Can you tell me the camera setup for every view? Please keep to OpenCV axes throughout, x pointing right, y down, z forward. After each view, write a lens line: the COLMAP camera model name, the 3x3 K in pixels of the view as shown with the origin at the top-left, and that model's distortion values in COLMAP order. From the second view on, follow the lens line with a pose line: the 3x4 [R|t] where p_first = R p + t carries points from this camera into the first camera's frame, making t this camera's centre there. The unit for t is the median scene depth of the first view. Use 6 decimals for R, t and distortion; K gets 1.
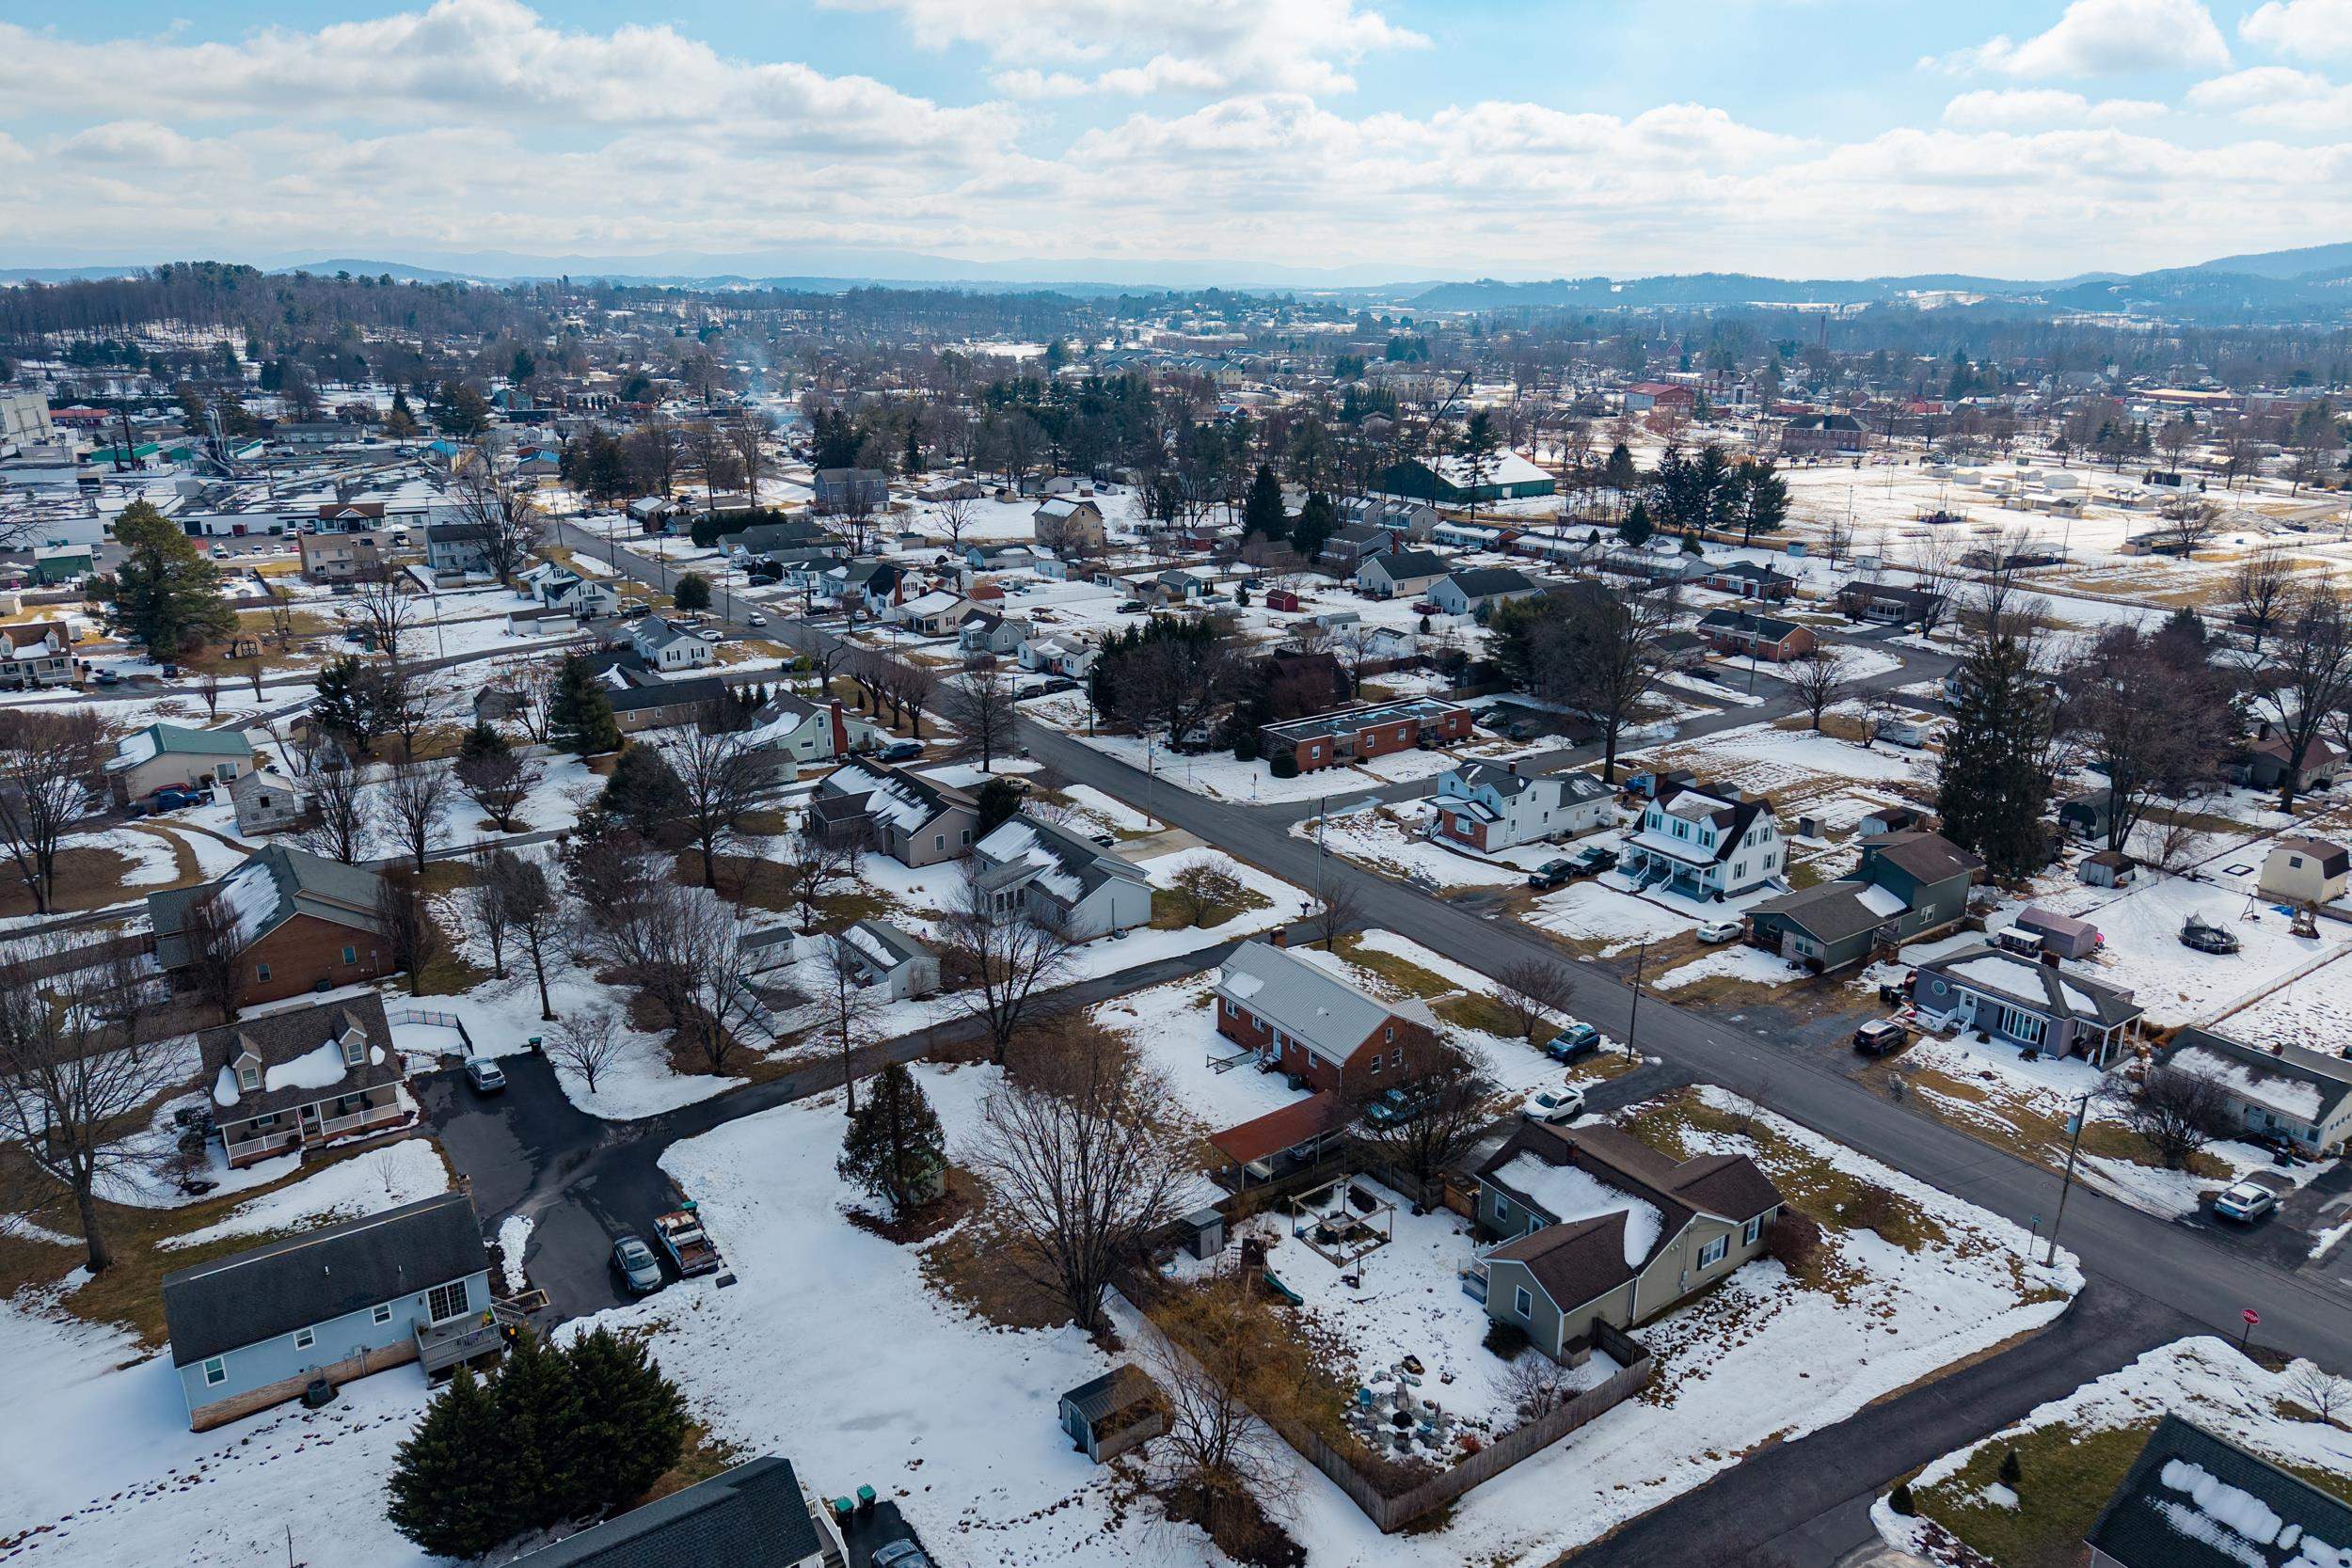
lens RADIAL K [[1574.9, 0, 1181.5], [0, 1574.9, 782.4], [0, 0, 1]] dist [0.019802, -0.019187]
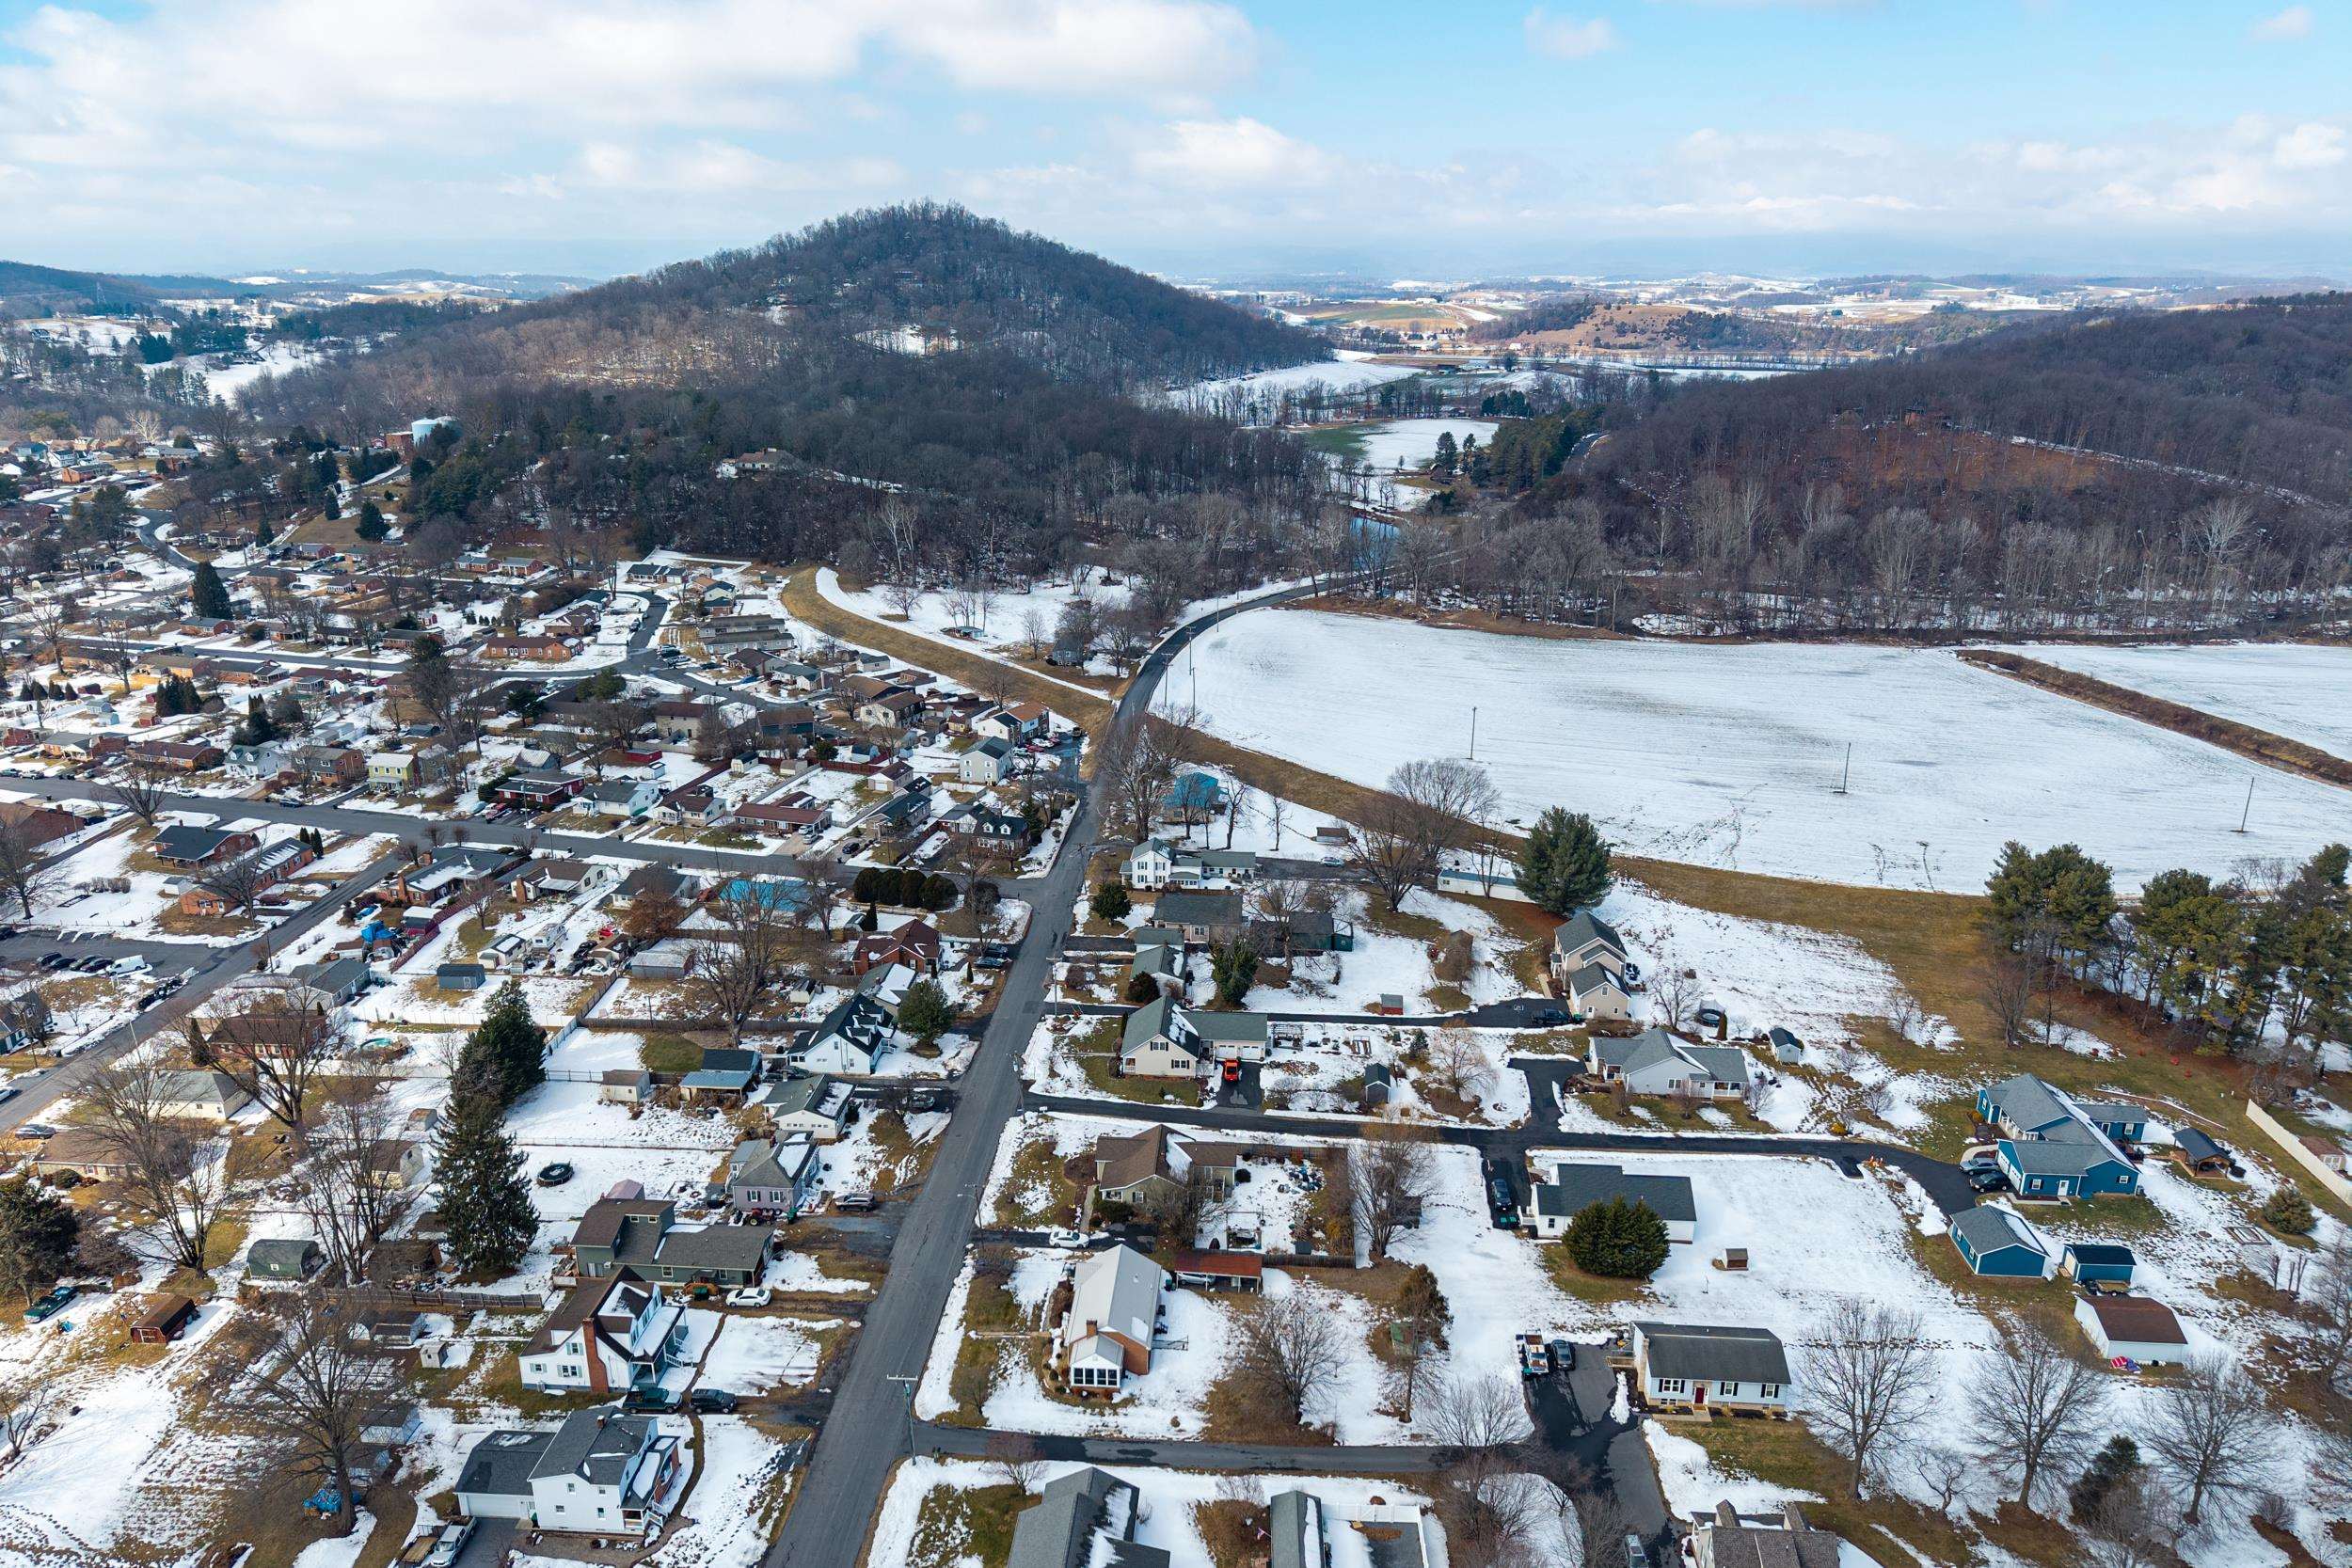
lens RADIAL K [[1601.3, 0, 1179.9], [0, 1601.3, 680.9], [0, 0, 1]] dist [0.099906, -0.198852]
pose [[-0.782392, -0.155790, 0.602986, -0.891737], [0.185661, 0.865837, 0.464603, -1.202865], [-0.594468, 0.475452, -0.648500, 1.856975]]
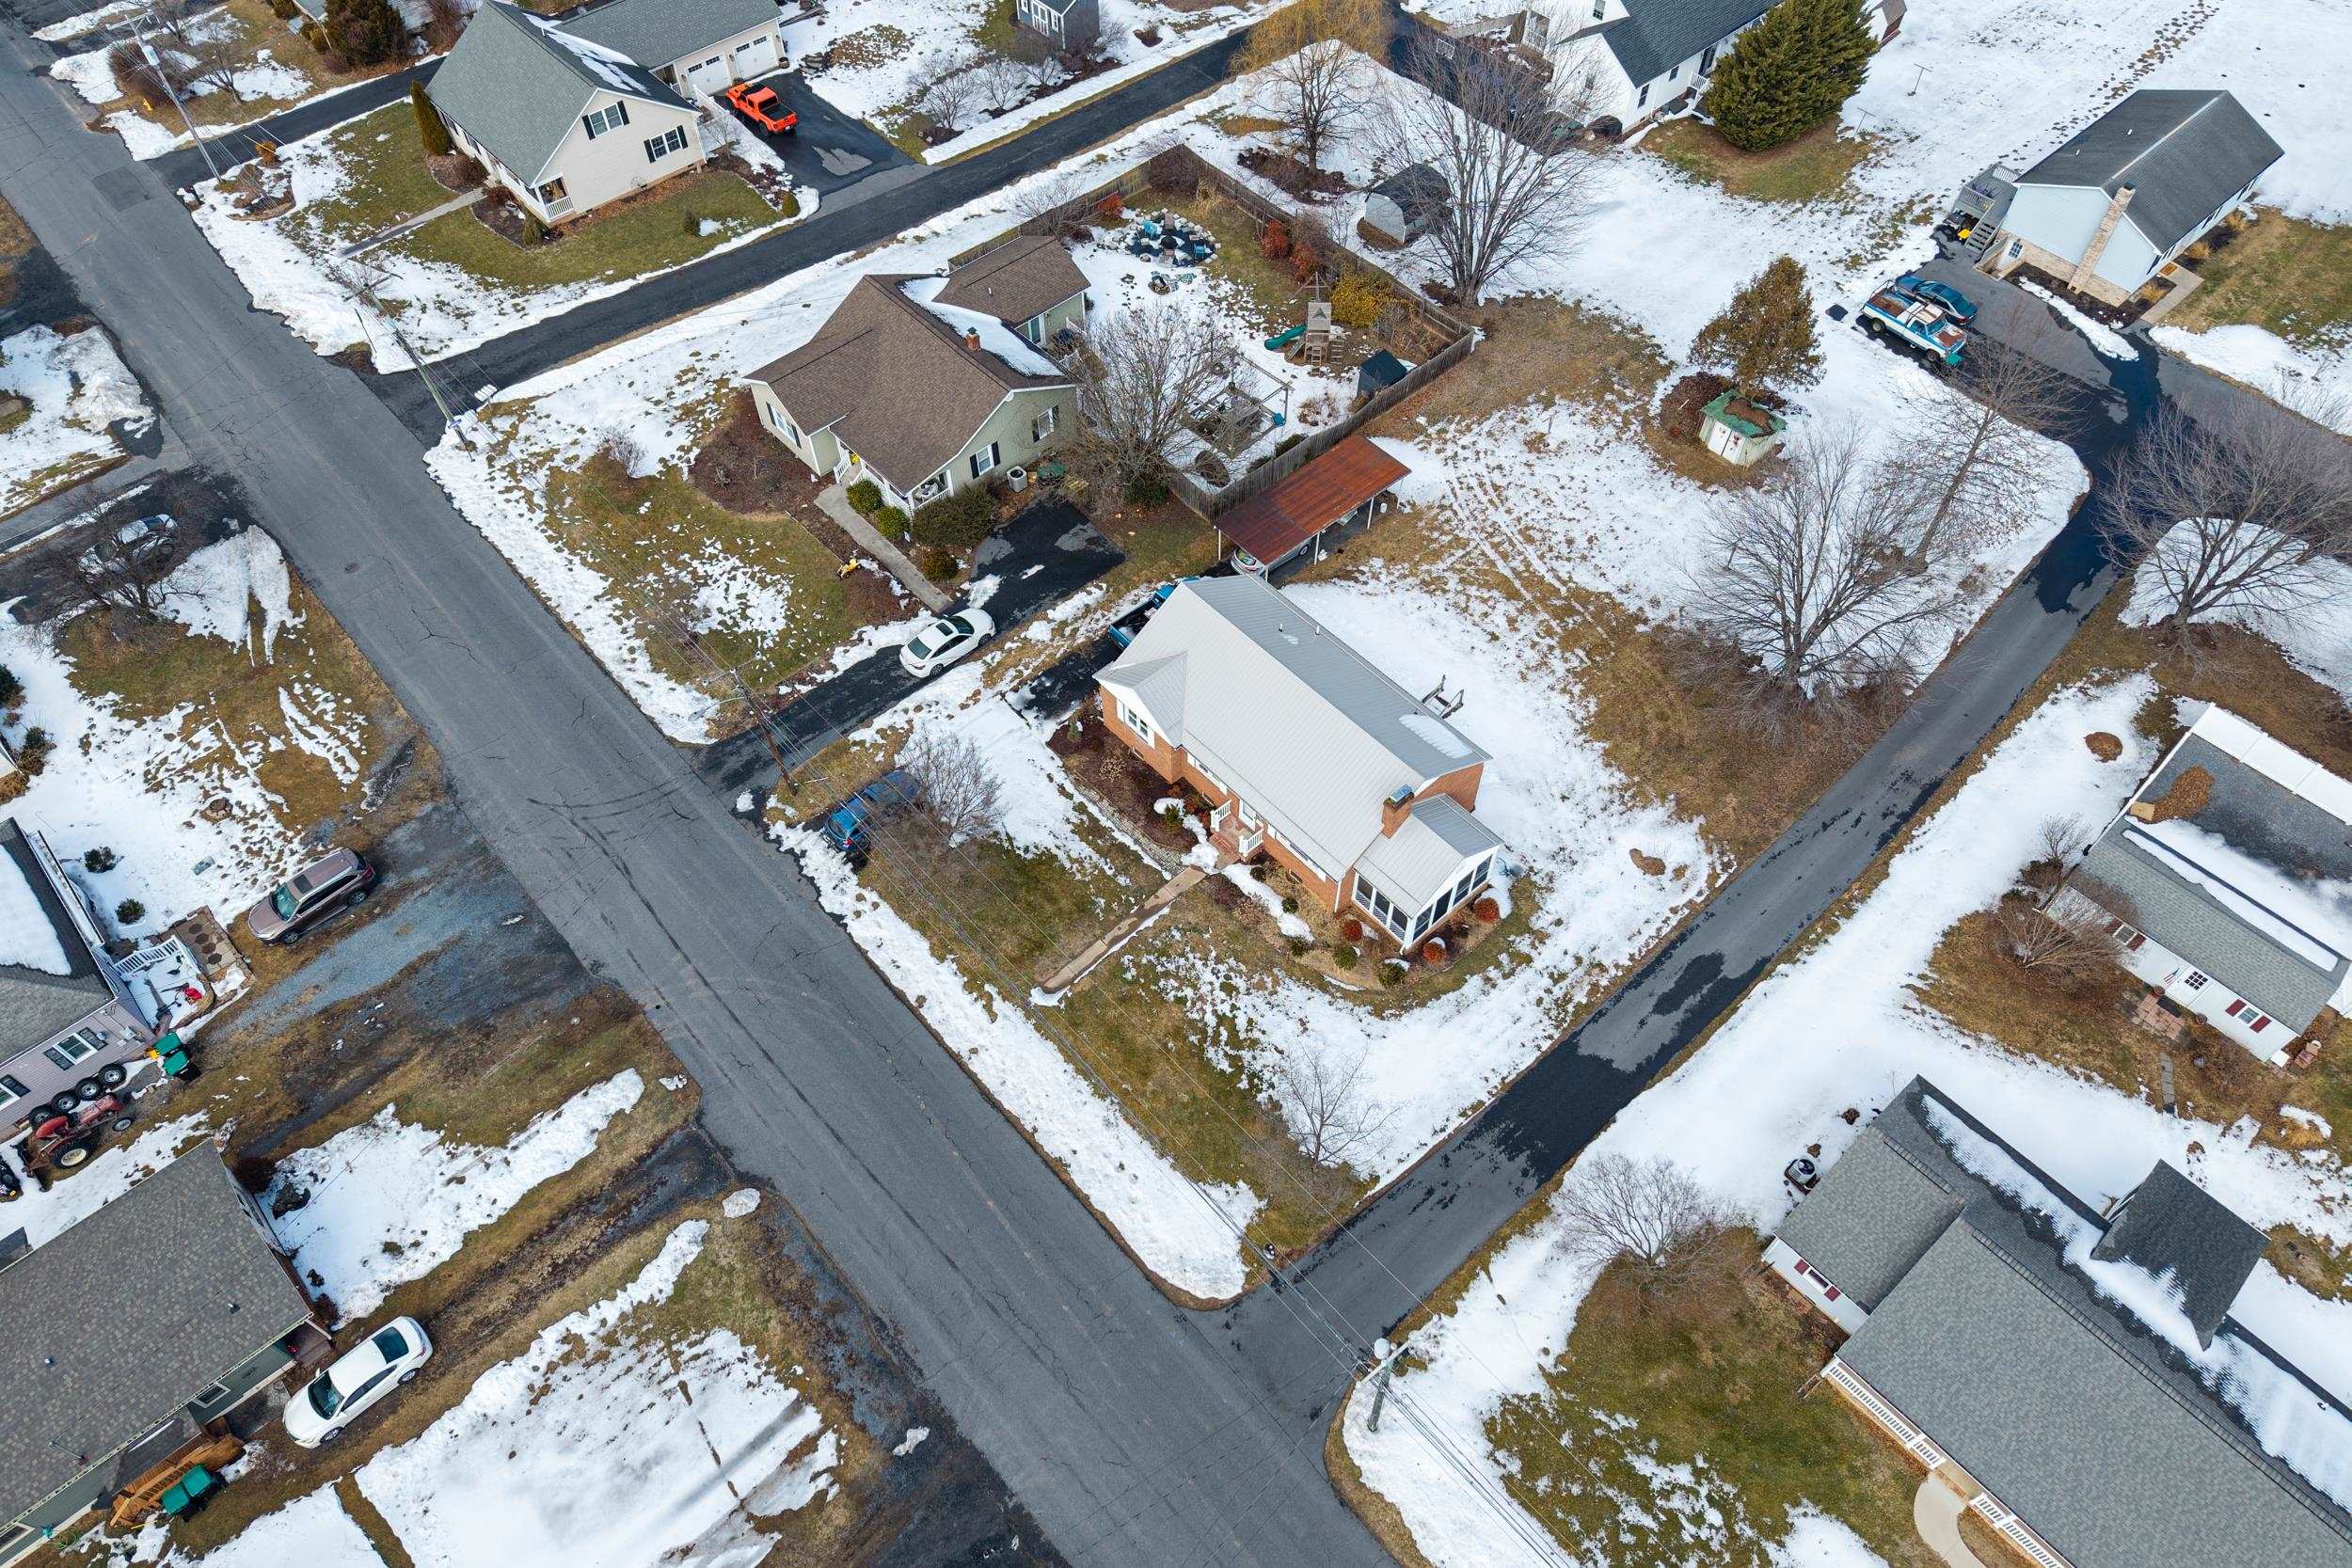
lens RADIAL K [[1567.8, 0, 1185.9], [0, 1567.8, 781.2], [0, 0, 1]] dist [0.040753, -0.048667]
pose [[-0.991334, 0.107074, -0.076104, 0.195452], [-0.037783, 0.322453, 0.945831, -0.442641], [0.125814, 0.940510, -0.315613, 1.319255]]
